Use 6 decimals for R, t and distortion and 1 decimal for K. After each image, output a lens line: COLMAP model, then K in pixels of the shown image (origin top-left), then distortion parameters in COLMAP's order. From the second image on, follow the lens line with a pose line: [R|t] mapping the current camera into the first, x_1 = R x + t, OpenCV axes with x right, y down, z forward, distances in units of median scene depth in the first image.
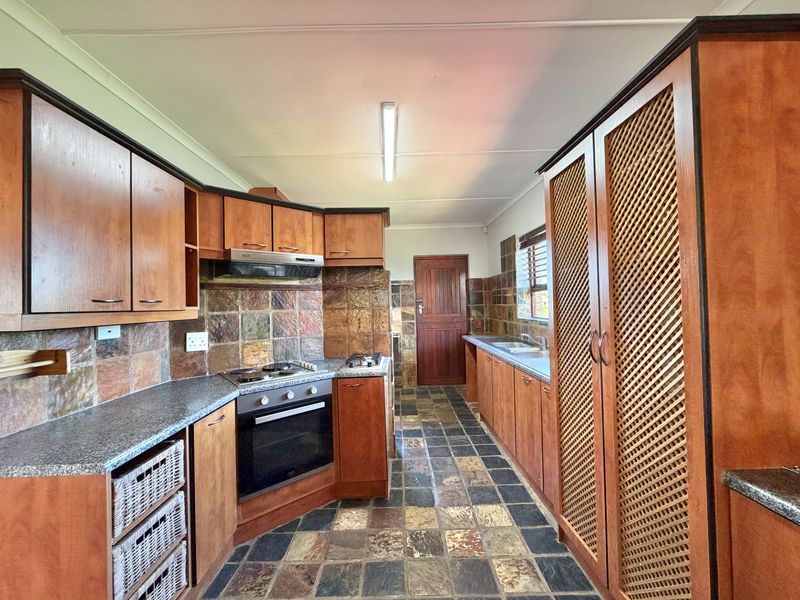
lens RADIAL K [[318.7, 0, 399.2], [0, 318.7, 299.3], [0, 0, 1]] dist [-0.000402, -0.000169]
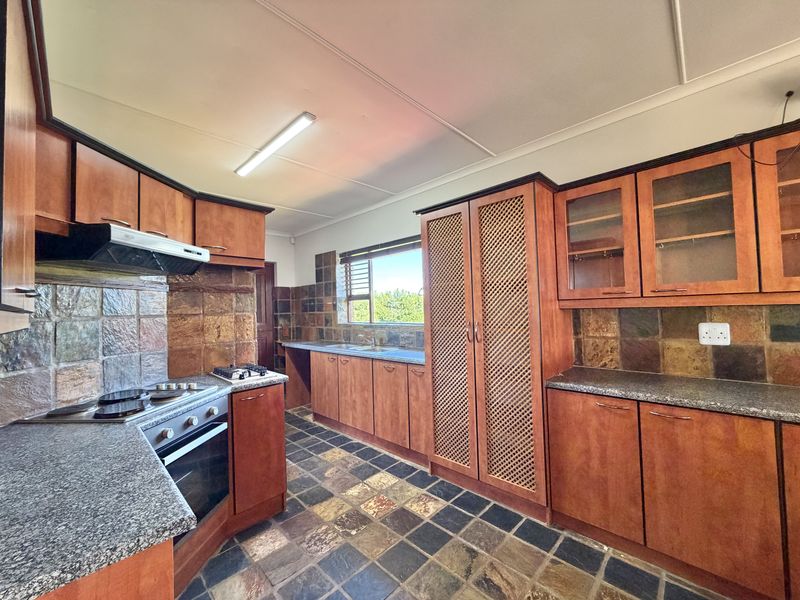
lens RADIAL K [[318.7, 0, 399.2], [0, 318.7, 299.3], [0, 0, 1]] dist [-0.000402, -0.000169]
pose [[0.707388, 0.025308, 0.706373, -0.453786], [0.001369, 0.999308, -0.037173, 0.023959], [-0.706824, 0.027263, 0.706863, 0.058921]]
